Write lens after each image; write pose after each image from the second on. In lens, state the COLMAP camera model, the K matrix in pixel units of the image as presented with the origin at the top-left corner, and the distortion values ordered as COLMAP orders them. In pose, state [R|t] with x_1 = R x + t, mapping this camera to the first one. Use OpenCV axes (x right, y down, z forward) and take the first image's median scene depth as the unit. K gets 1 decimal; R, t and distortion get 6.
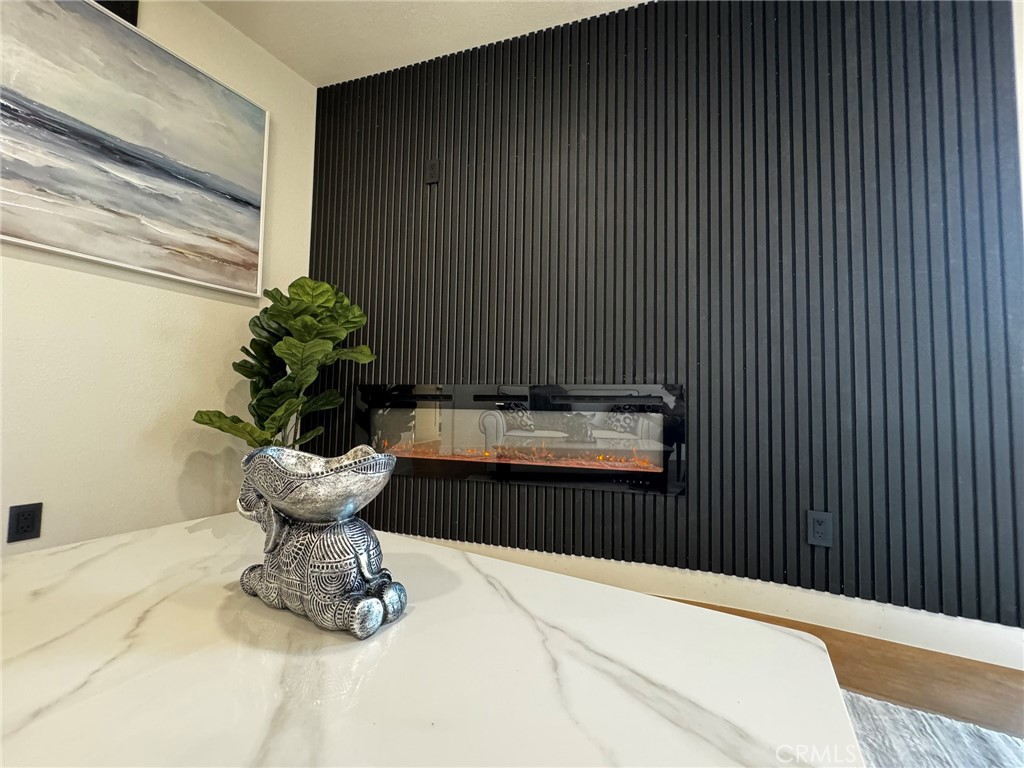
lens RADIAL K [[409.4, 0, 510.1], [0, 409.4, 381.9], [0, 0, 1]] dist [0.000325, -0.000012]
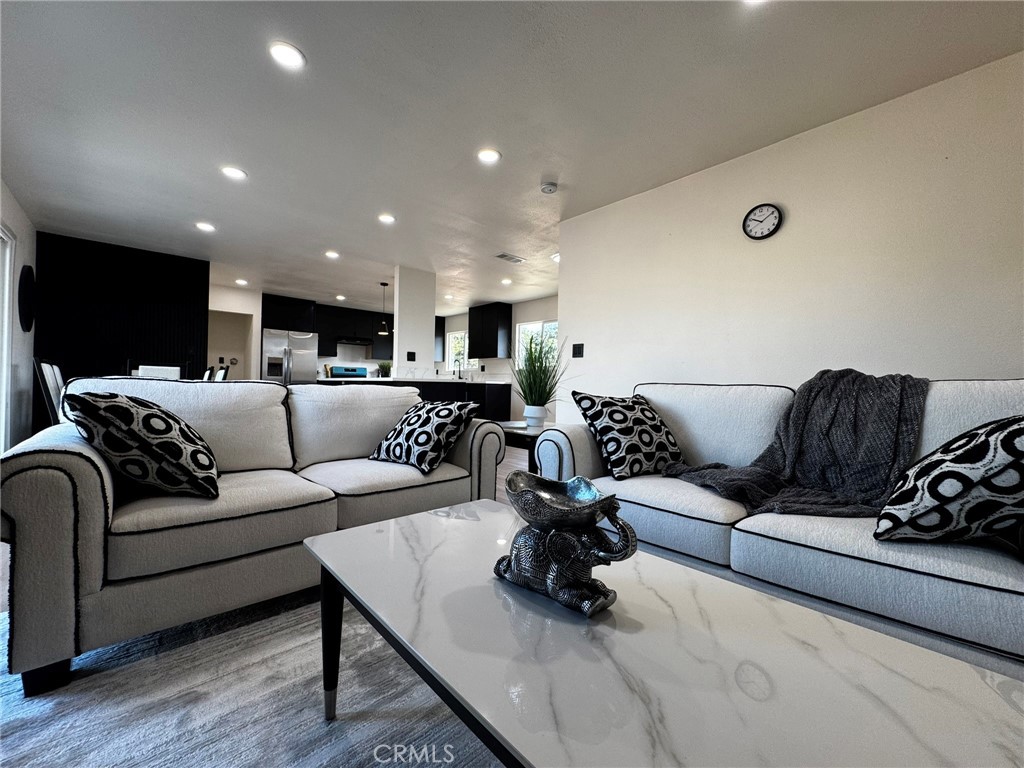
lens RADIAL K [[409.4, 0, 510.1], [0, 409.4, 381.9], [0, 0, 1]] dist [0.000325, -0.000012]
pose [[-0.952051, -0.033500, 0.304099, -0.274373], [-0.054549, 0.996647, -0.060984, -0.029494], [-0.301037, -0.074648, -0.950686, 0.908070]]
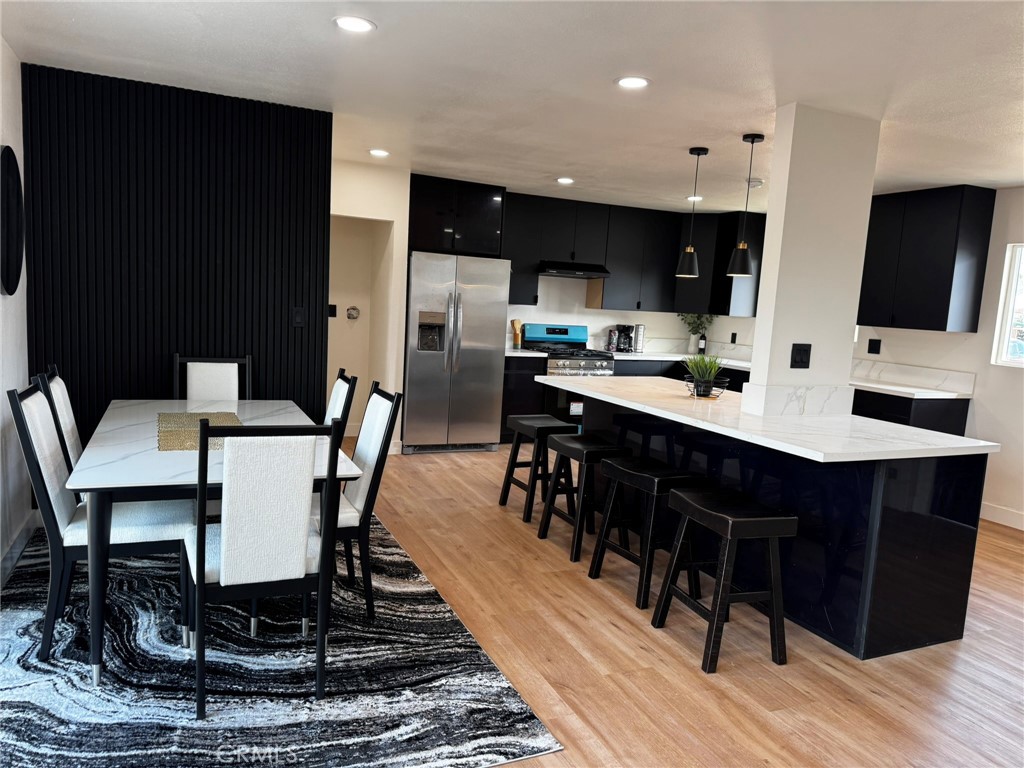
lens RADIAL K [[716.6, 0, 511.1], [0, 716.6, 389.1], [0, 0, 1]] dist [0.088289, -0.105681]
pose [[-0.806113, -0.139333, 0.575124, 1.038754], [-0.110966, 0.990237, 0.084367, -0.411951], [-0.581264, 0.004190, -0.813704, 0.249482]]
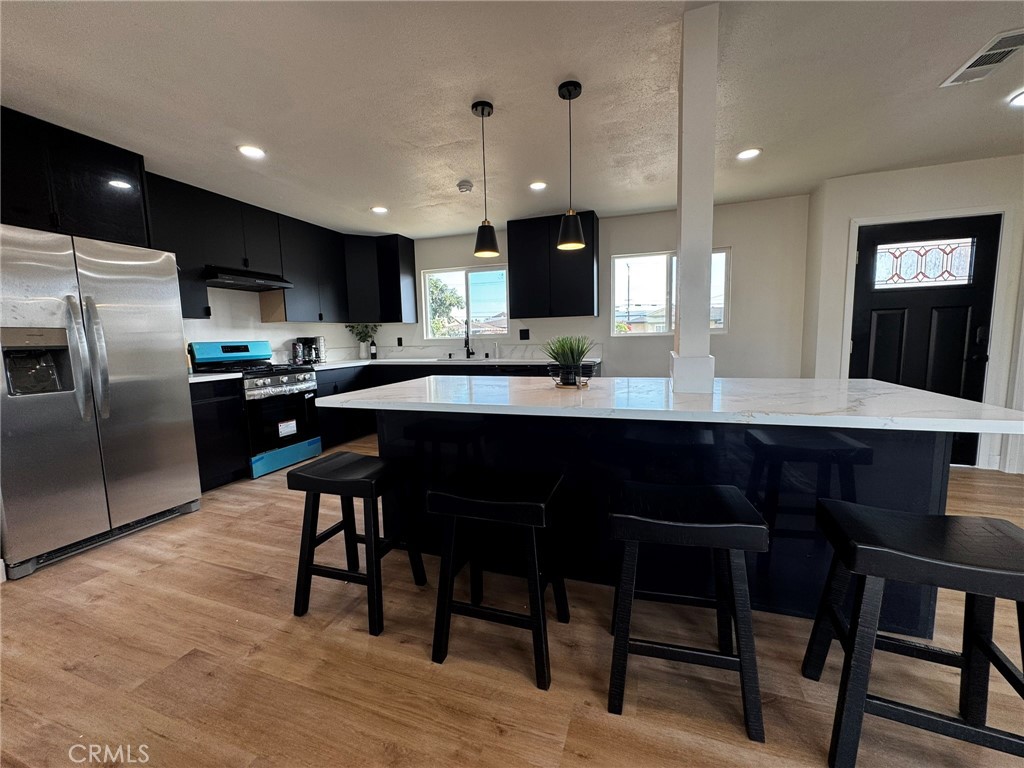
lens RADIAL K [[409.4, 0, 510.1], [0, 409.4, 381.9], [0, 0, 1]] dist [0.000325, -0.000012]
pose [[-0.983211, 0.023953, -0.180894, 2.462944], [0.016189, 0.998888, 0.044274, -0.306378], [0.181753, 0.040602, -0.982506, -1.140421]]
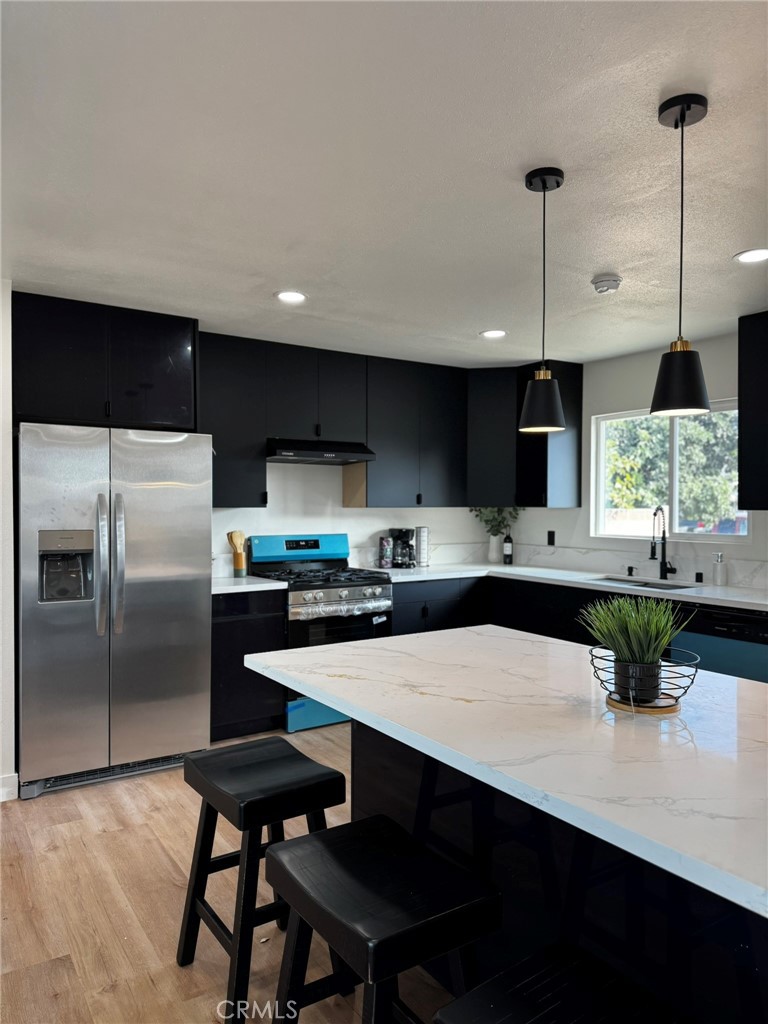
lens RADIAL K [[716.6, 0, 384.0], [0, 716.6, 512.0], [0, 0, 1]] dist [0.088289, -0.105681]
pose [[-0.892370, -0.024185, 0.450656, 1.873964], [-0.046235, 0.998208, -0.037983, -0.465713], [-0.448929, -0.054731, -0.891889, -1.191496]]
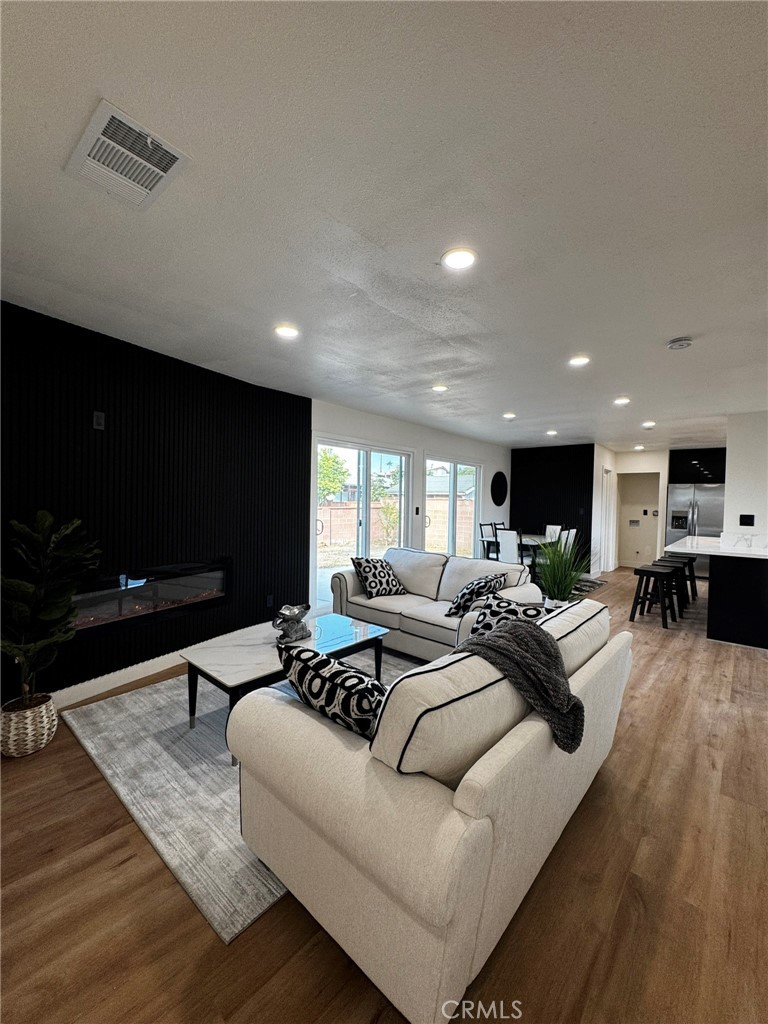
lens RADIAL K [[409.4, 0, 384.0], [0, 409.4, 512.0], [0, 0, 1]] dist [0.000325, -0.000012]
pose [[0.203161, -0.043252, 0.978190, -1.749825], [-0.075863, 0.995326, 0.059766, -0.461995], [-0.976202, -0.086350, 0.198930, -0.274623]]
